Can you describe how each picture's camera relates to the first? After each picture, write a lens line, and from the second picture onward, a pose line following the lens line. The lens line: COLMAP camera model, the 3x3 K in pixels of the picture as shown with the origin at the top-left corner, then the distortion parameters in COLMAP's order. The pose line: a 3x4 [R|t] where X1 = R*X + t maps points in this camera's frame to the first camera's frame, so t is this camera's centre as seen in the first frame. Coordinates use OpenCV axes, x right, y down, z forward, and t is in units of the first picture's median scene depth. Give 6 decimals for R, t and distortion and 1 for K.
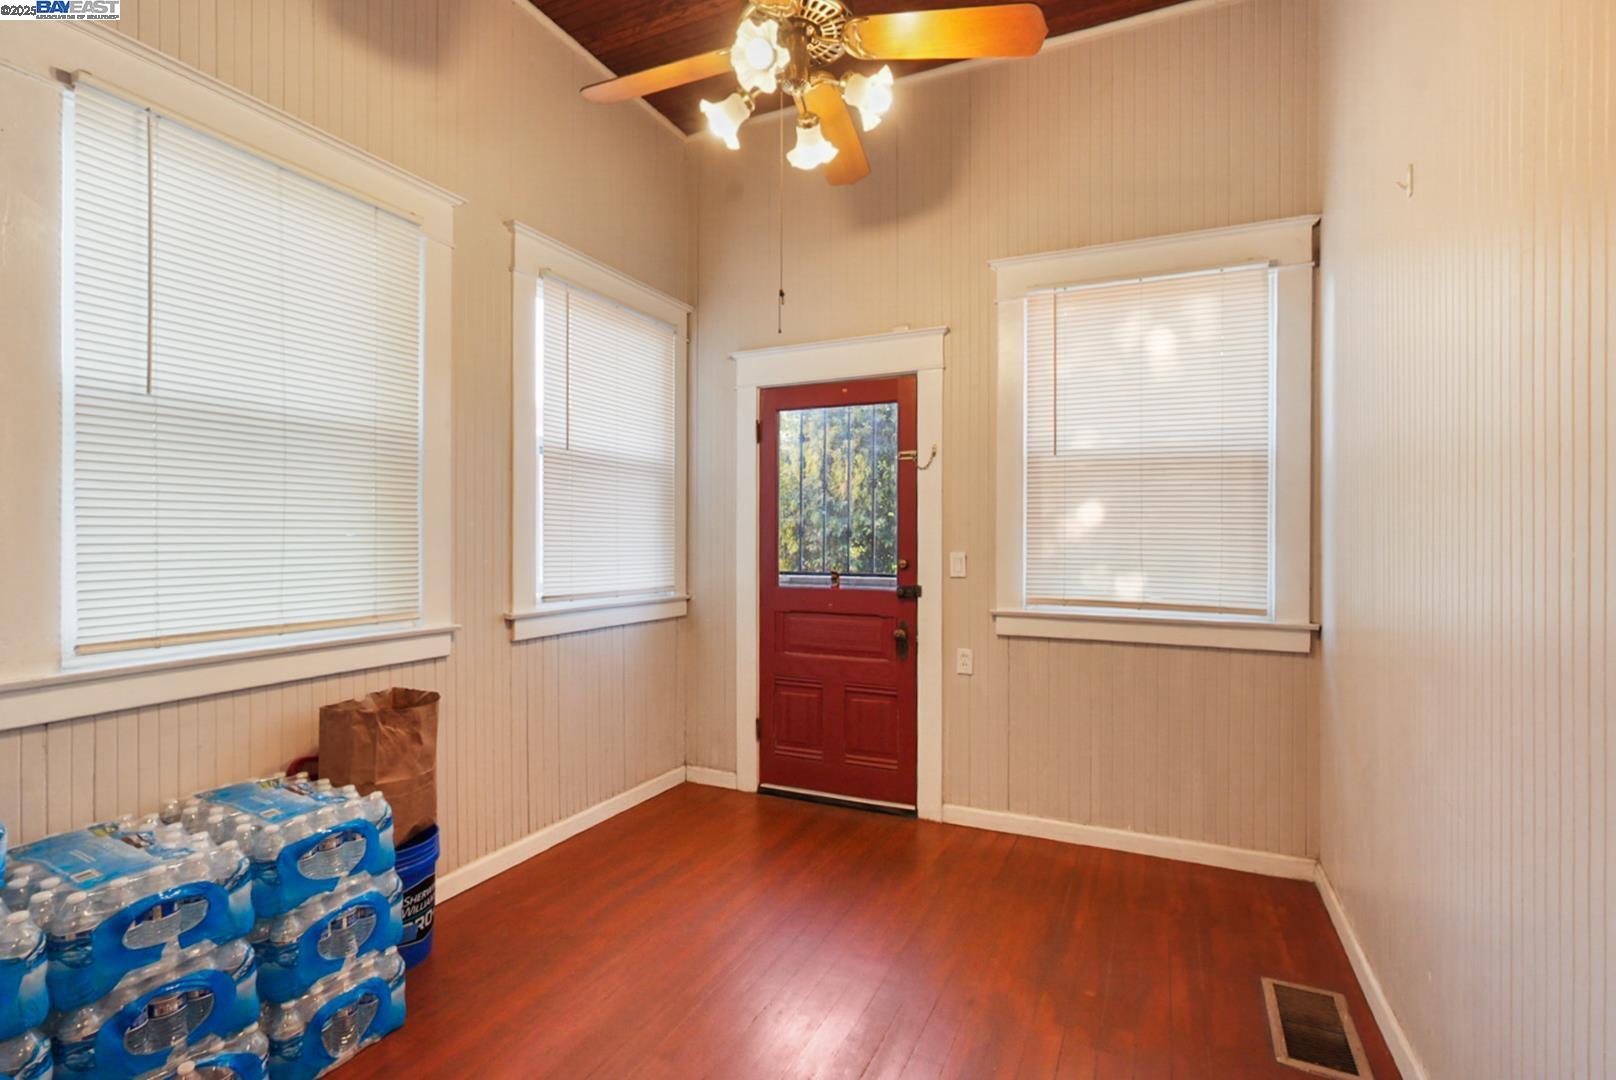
lens RADIAL K [[734.4, 0, 806.4], [0, 734.4, 531.1], [0, 0, 1]] dist [-0.000581, 0.001788]
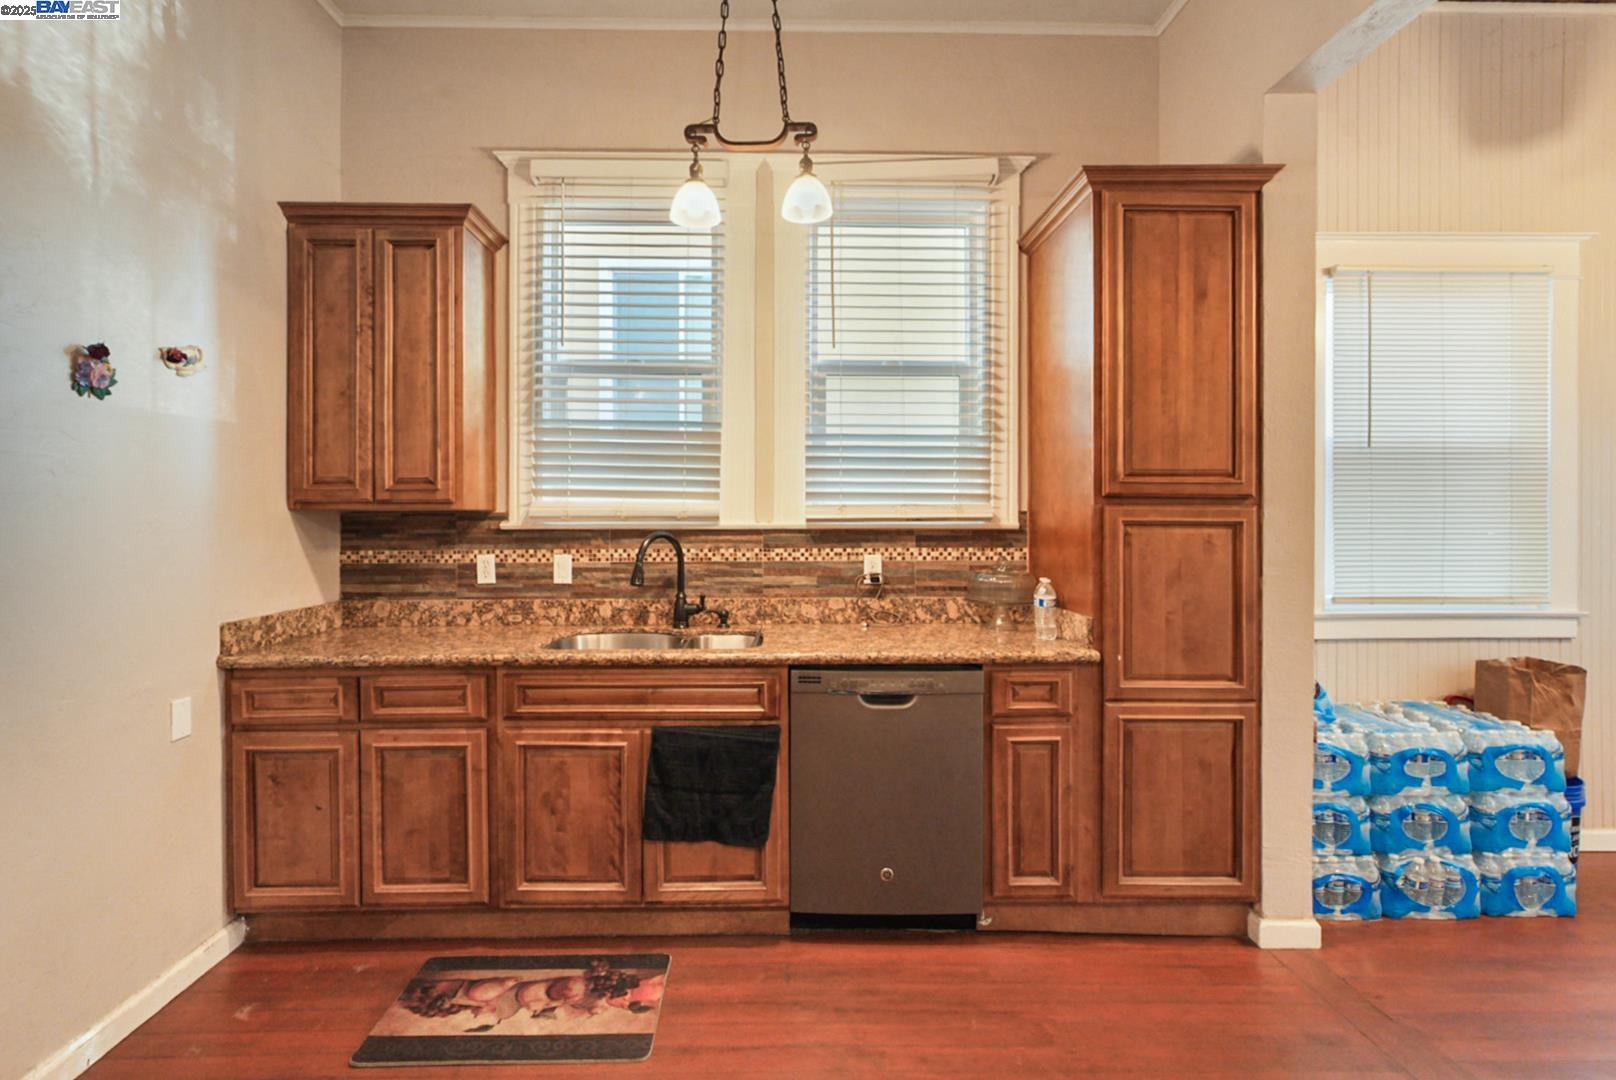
lens RADIAL K [[734.4, 0, 763.6], [0, 734.4, 528.1], [0, 0, 1]] dist [-0.000581, 0.001788]
pose [[0.452552, 0.008020, -0.891702, -0.050789], [0.008228, 0.999879, 0.013169, -0.039819], [0.891700, -0.013296, 0.452431, -0.917311]]
